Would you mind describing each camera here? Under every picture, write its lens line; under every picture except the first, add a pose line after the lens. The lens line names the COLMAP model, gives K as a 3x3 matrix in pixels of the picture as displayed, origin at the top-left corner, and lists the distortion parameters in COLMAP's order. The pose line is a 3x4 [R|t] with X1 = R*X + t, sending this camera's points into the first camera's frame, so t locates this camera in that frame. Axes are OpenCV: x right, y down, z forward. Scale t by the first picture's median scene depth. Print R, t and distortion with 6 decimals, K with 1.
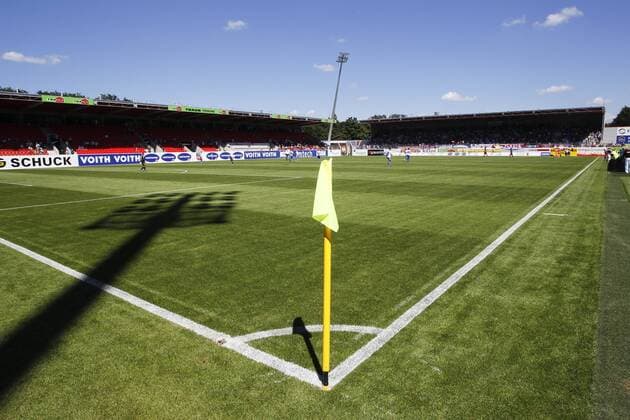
lens RADIAL K [[402.5, 0, 315.0], [0, 402.5, 210.0], [0, 0, 1]] dist [-0.040851, 0.002790]
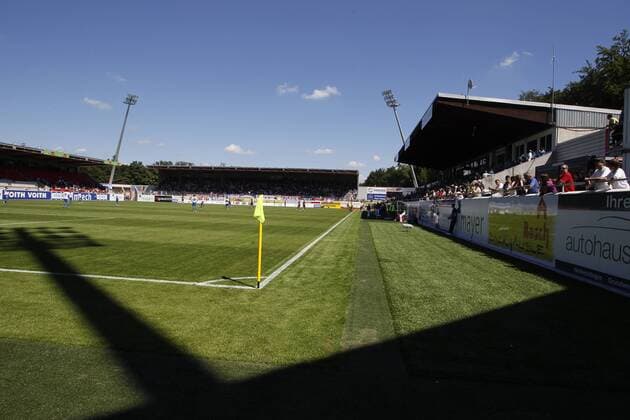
lens RADIAL K [[693.7, 0, 315.0], [0, 693.7, 210.0], [0, 0, 1]] dist [-0.087722, 0.015066]
pose [[0.850727, 0.043237, 0.523826, -0.415955], [0.032548, 0.990365, -0.134605, 0.121968], [-0.524599, 0.131562, 0.841123, -0.602343]]
